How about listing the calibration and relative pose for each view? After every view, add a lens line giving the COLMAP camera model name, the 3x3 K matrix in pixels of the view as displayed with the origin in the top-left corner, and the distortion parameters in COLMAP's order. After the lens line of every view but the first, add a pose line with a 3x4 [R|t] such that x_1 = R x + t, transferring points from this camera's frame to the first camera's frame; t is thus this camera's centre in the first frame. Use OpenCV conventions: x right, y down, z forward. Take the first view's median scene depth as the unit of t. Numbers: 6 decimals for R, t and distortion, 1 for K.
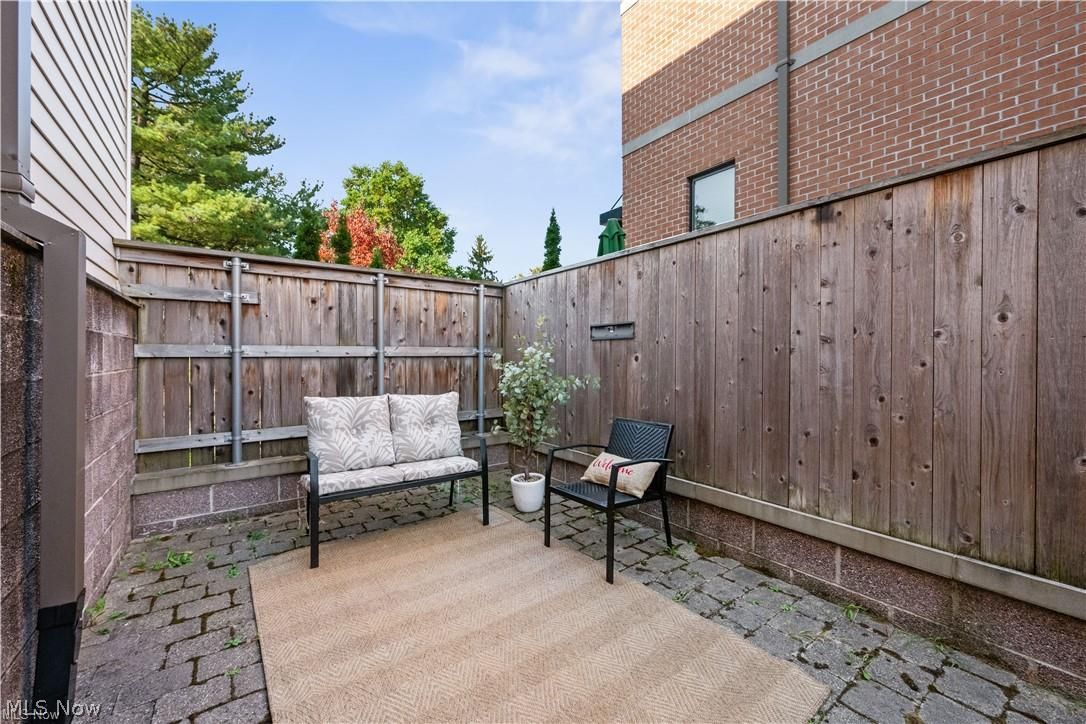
lens RADIAL K [[430.0, 0, 549.2], [0, 430.0, 366.8], [0, 0, 1]] dist [0.000029, -0.000425]
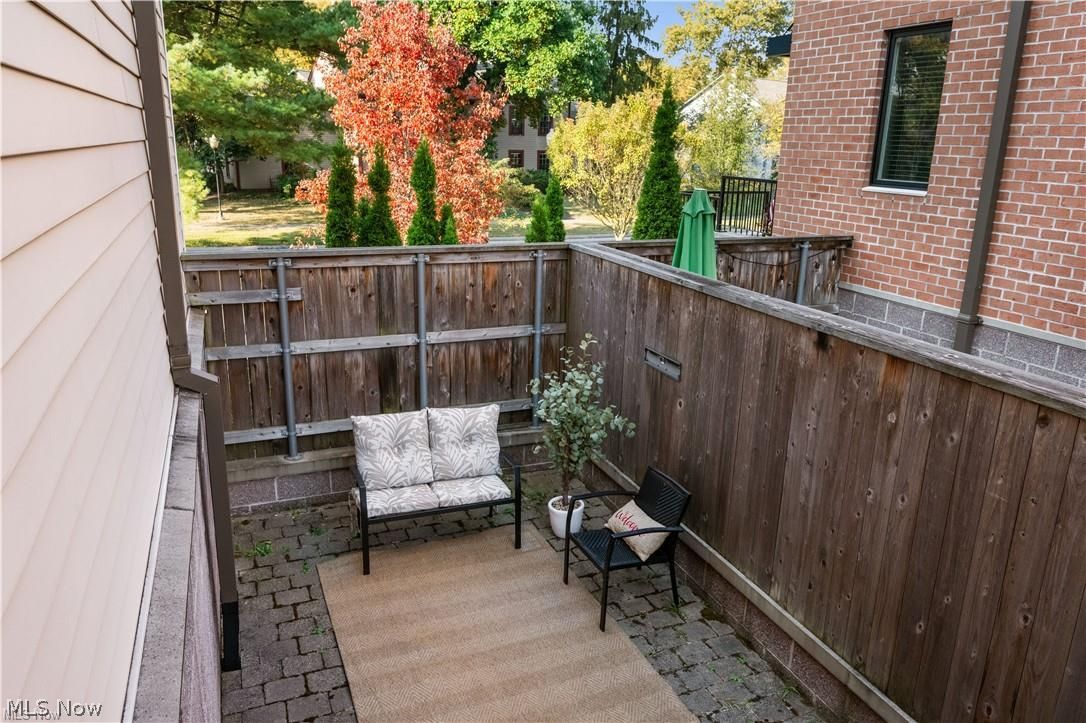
lens RADIAL K [[768.8, 0, 541.6], [0, 768.8, 356.7], [0, 0, 1]] dist [-0.001067, -0.001056]
pose [[0.967222, 0.080828, -0.240727, 0.306463], [-0.019765, 0.969076, 0.245971, -0.516209], [0.253164, -0.233151, 0.938908, -0.583041]]
